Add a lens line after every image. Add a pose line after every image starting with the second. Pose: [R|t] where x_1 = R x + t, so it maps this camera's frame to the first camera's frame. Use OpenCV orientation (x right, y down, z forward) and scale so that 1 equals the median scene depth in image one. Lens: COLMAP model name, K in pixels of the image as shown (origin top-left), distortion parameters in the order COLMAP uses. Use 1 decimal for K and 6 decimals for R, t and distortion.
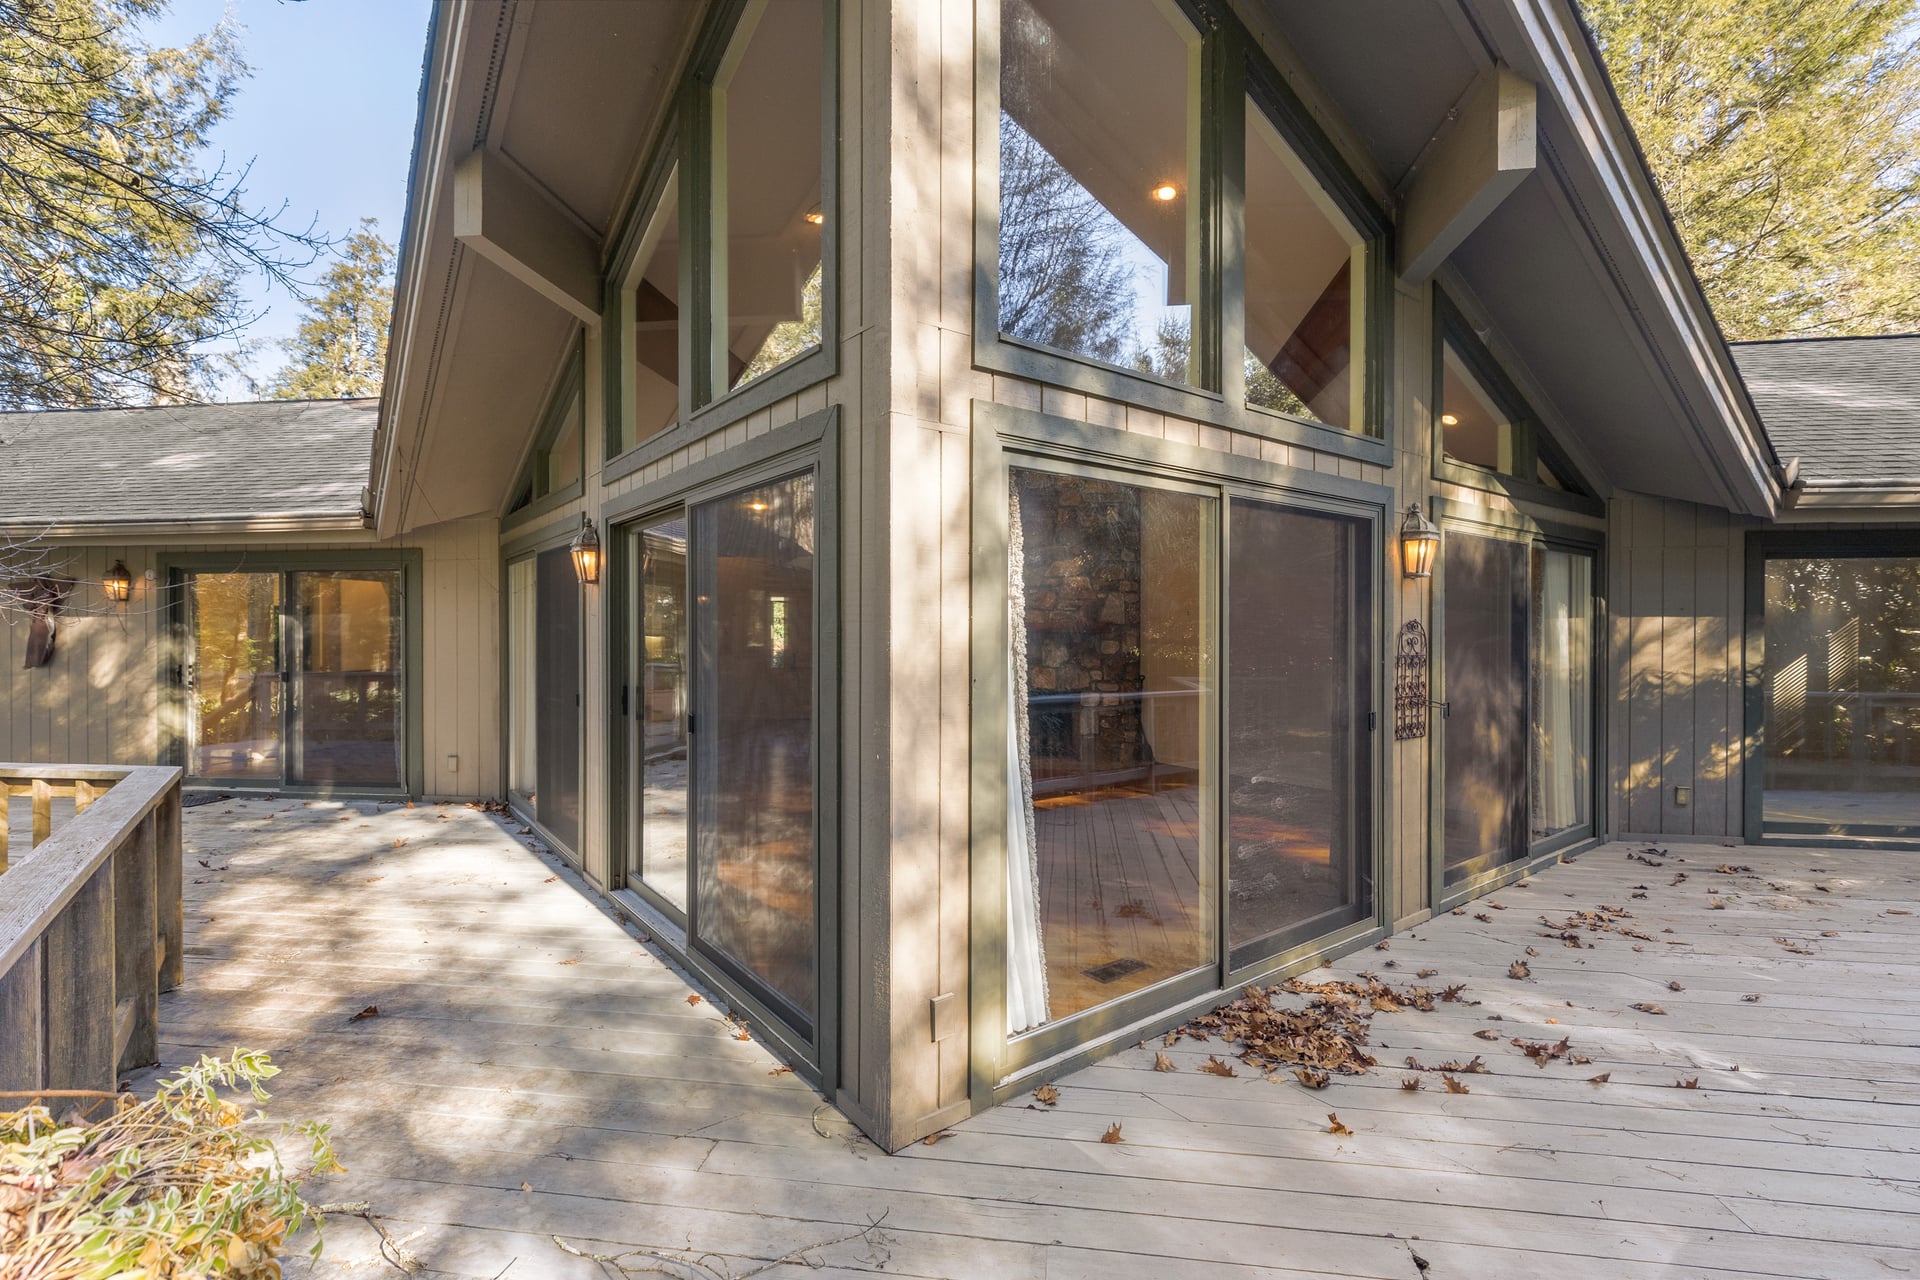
lens RADIAL K [[865.8, 0, 973.9], [0, 865.8, 629.0], [0, 0, 1]] dist [0.003736, 0.001107]
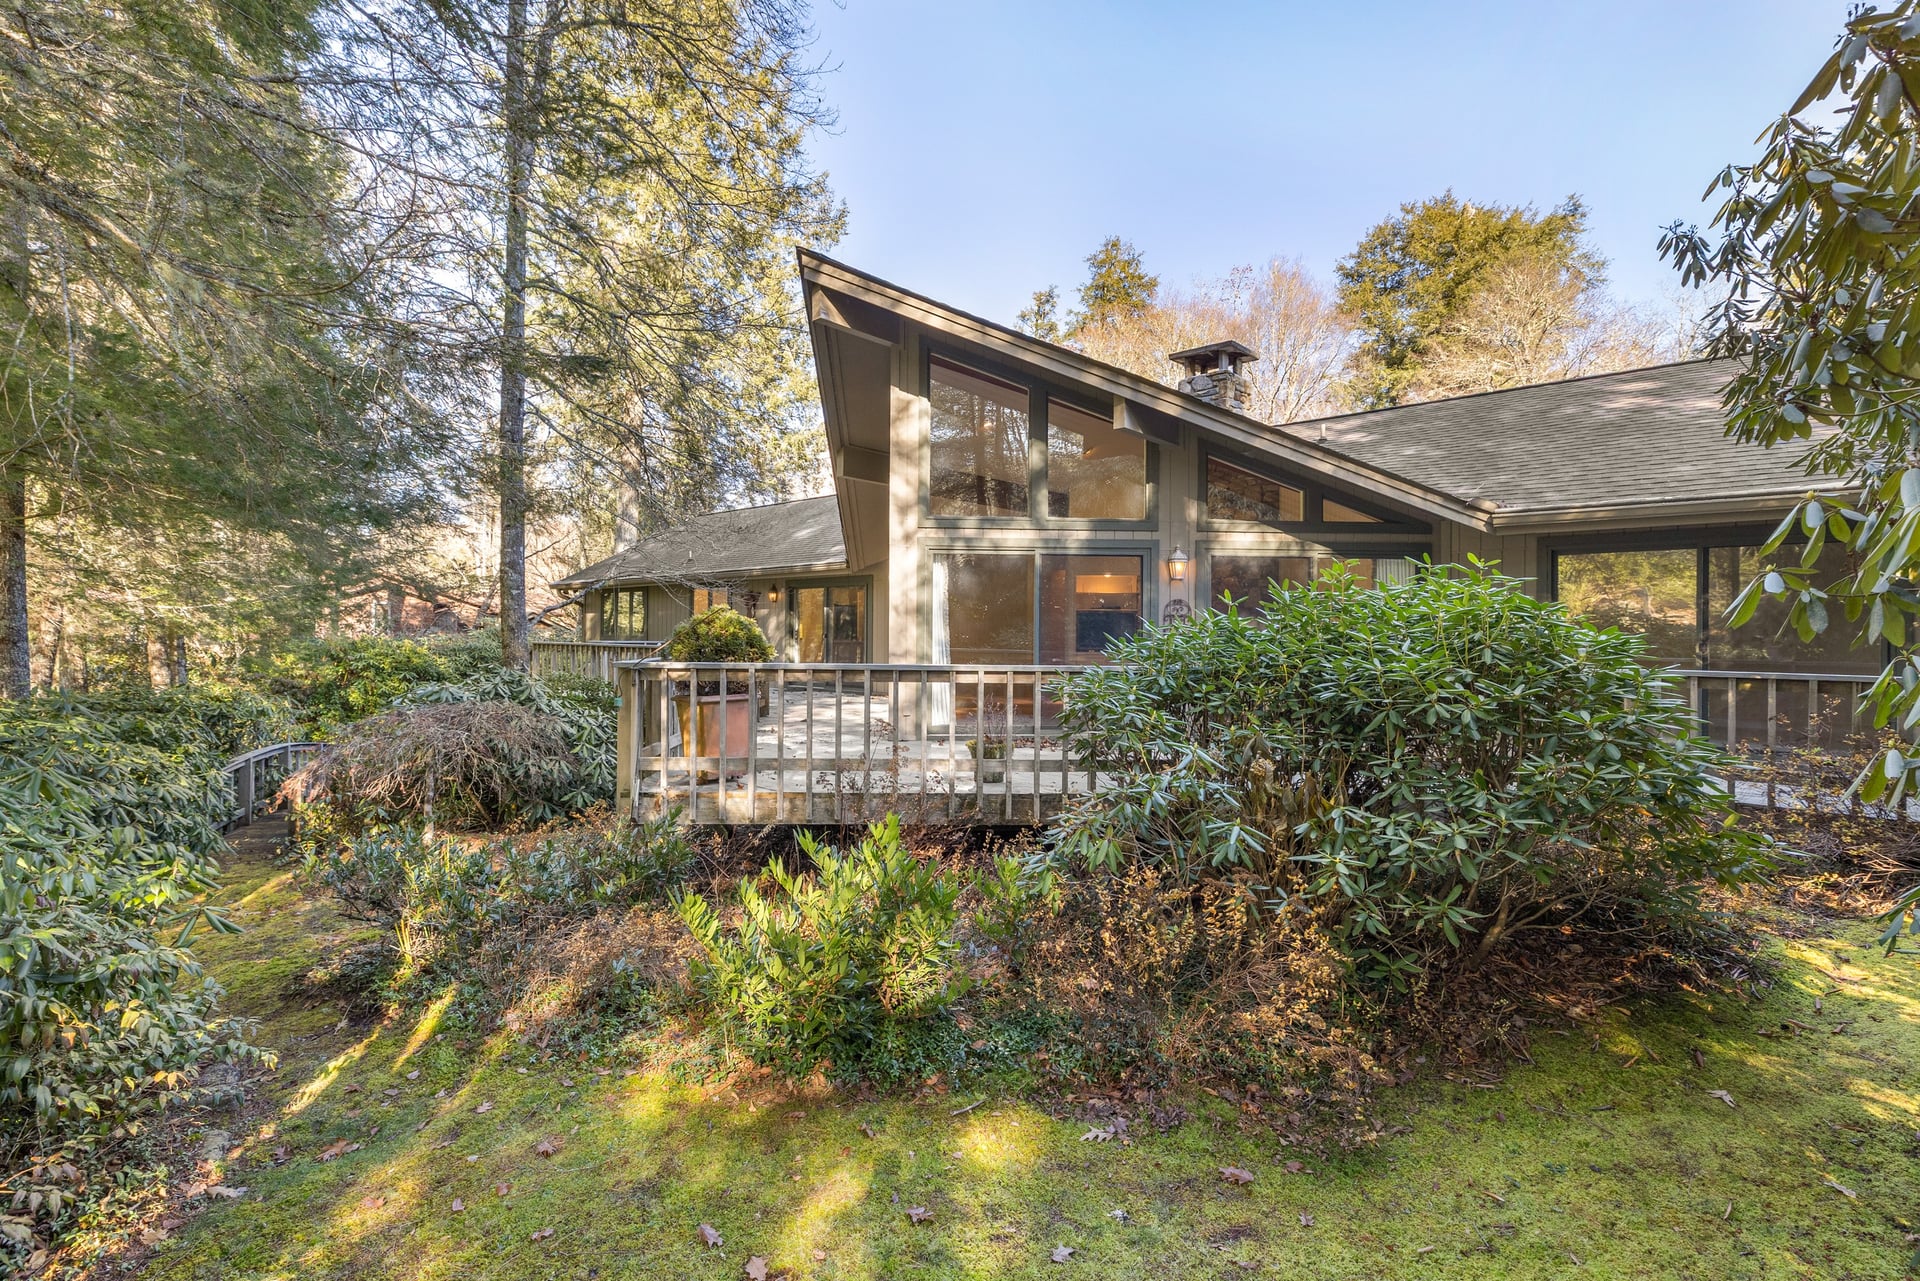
lens RADIAL K [[865.8, 0, 973.9], [0, 865.8, 629.5], [0, 0, 1]] dist [0.003736, 0.001107]
pose [[0.835001, 0.003027, -0.550240, 0.810217], [-0.007685, 0.999951, -0.006161, 0.056957], [0.550195, 0.009373, 0.834984, -0.705852]]
